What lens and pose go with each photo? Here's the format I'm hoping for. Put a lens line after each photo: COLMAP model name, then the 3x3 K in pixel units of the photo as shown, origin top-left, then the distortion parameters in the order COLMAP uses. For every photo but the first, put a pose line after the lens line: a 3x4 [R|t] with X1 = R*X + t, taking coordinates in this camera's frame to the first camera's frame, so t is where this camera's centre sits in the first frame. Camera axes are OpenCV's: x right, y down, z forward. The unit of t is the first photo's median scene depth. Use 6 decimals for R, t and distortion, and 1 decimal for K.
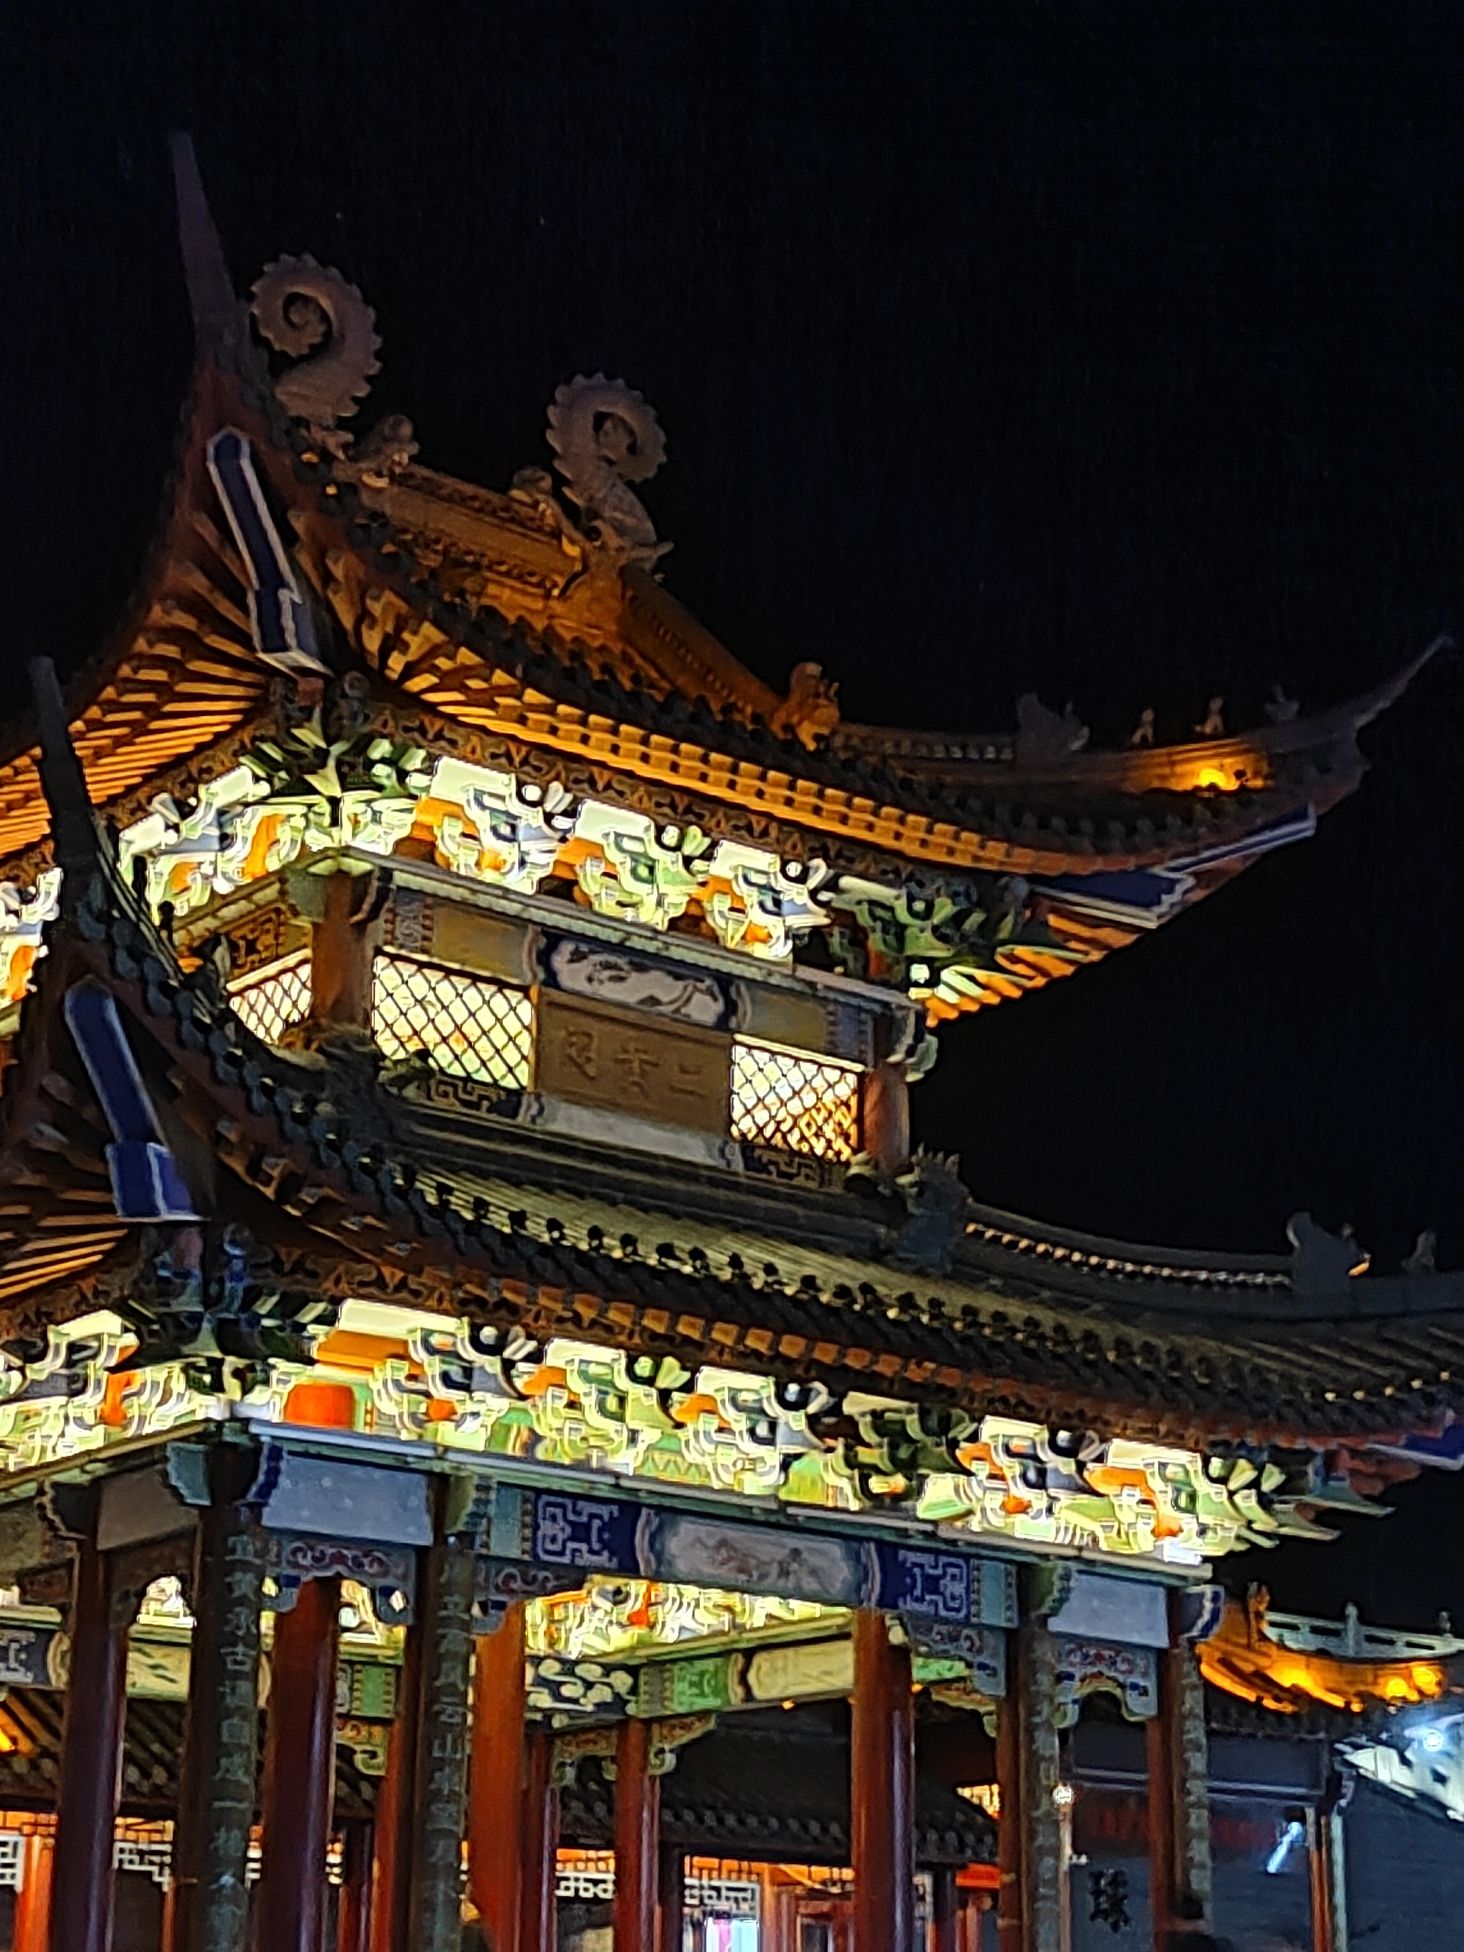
lens RADIAL K [[3316.7, 0, 732.0], [0, 3316.7, 976.0], [0, 0, 1]] dist [0.246497, -0.001019]
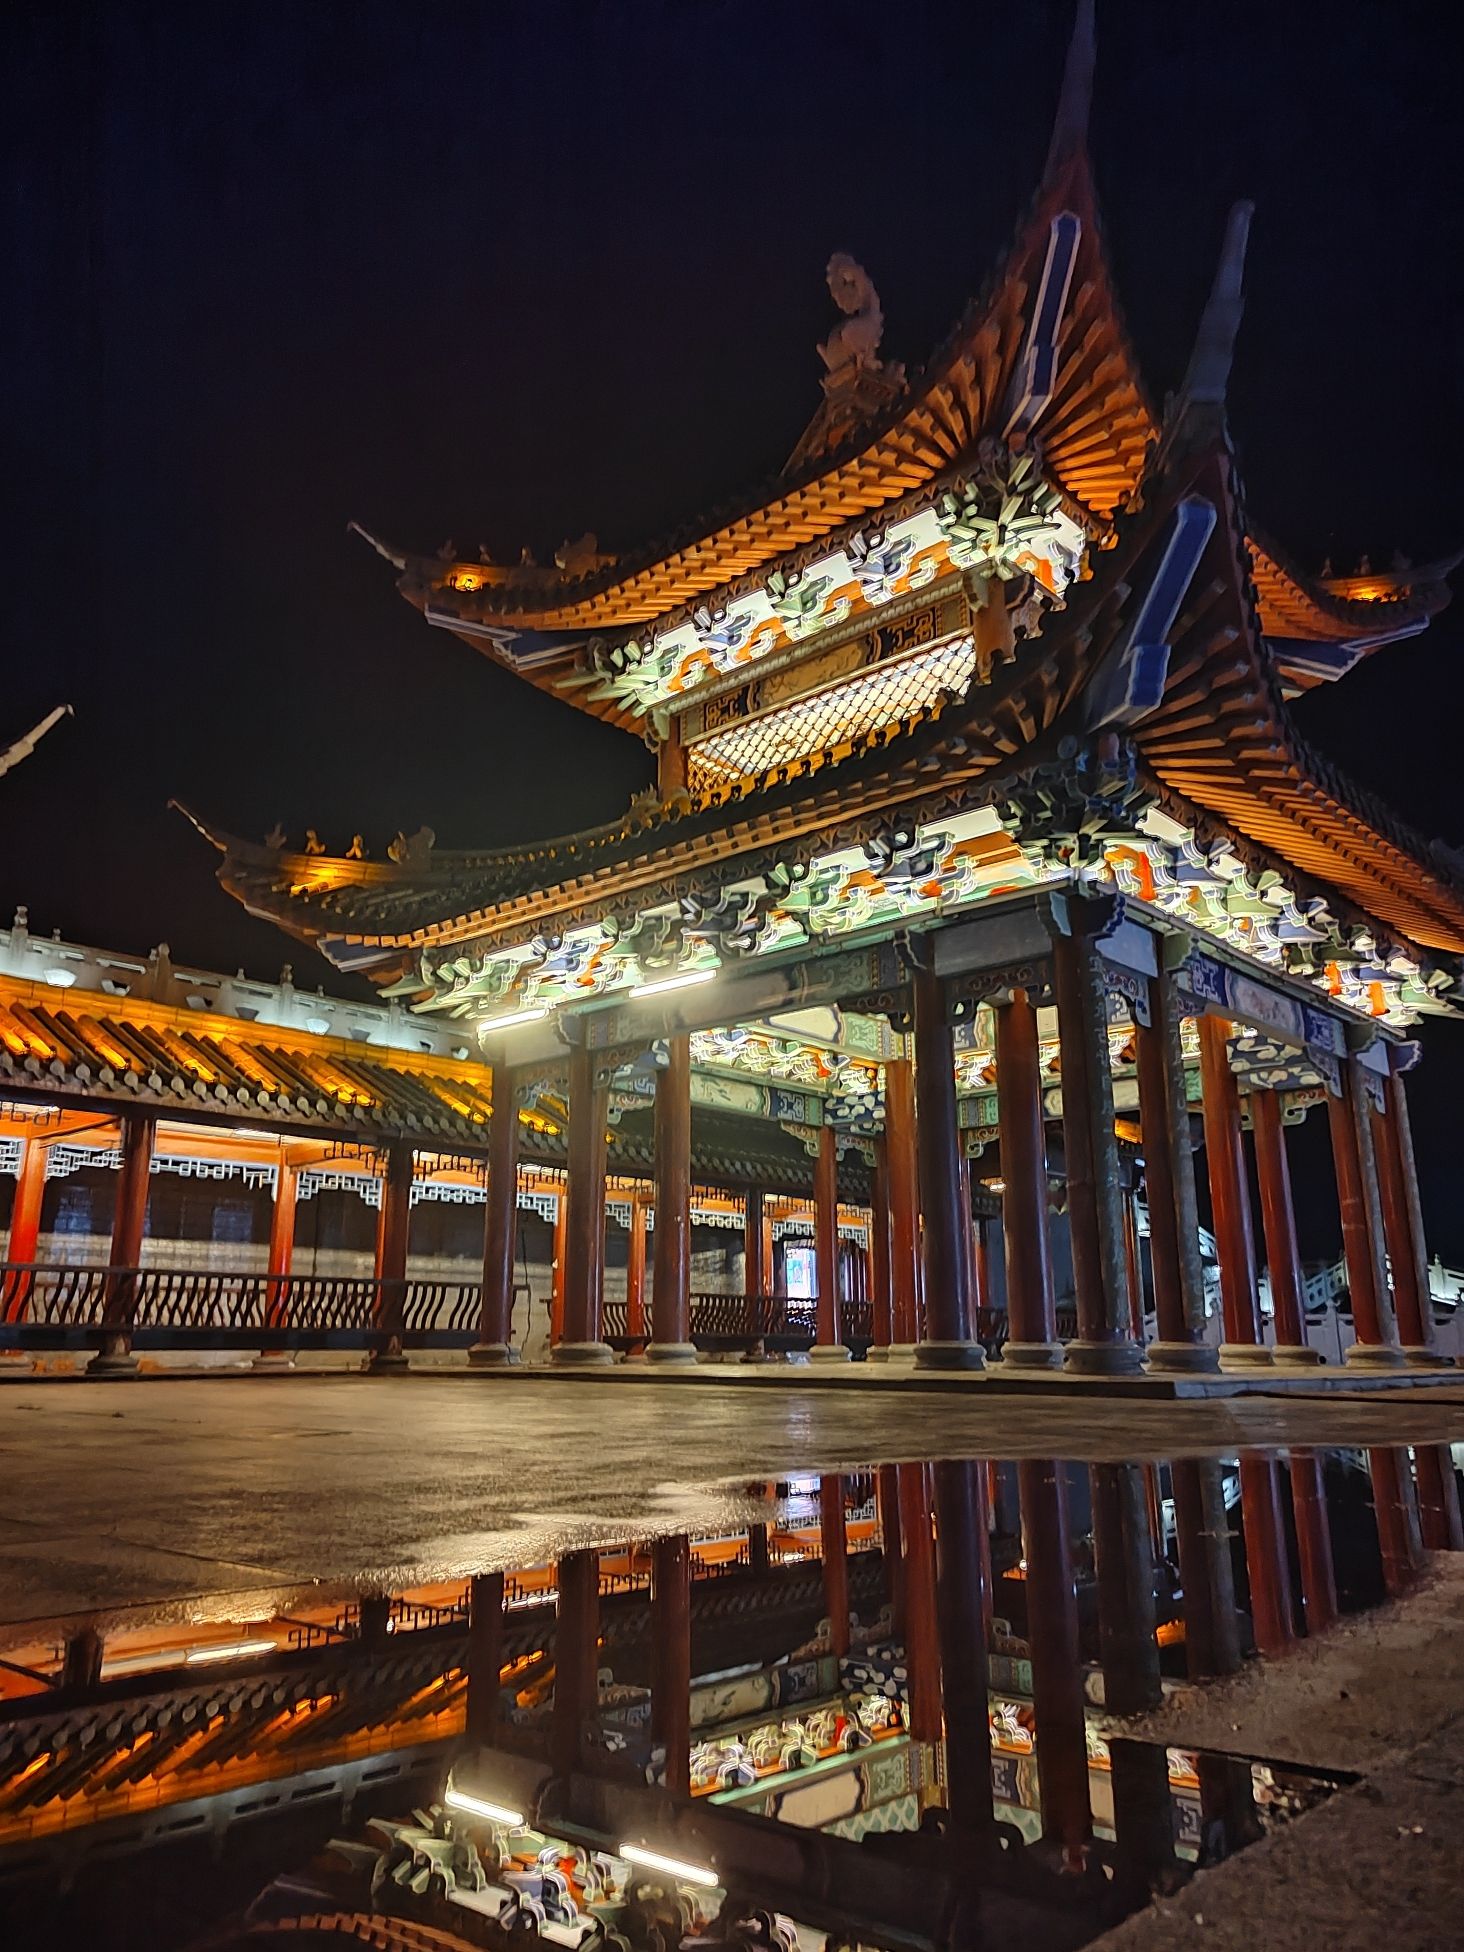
lens RADIAL K [[1379.9, 0, 732.0], [0, 1379.9, 976.0], [0, 0, 1]] dist [0.013958, -0.003665]
pose [[0.992207, 0.025168, 0.122028, -0.306221], [-0.033719, 0.997079, 0.068527, 0.112986], [-0.119947, -0.072108, 0.990158, 0.340655]]
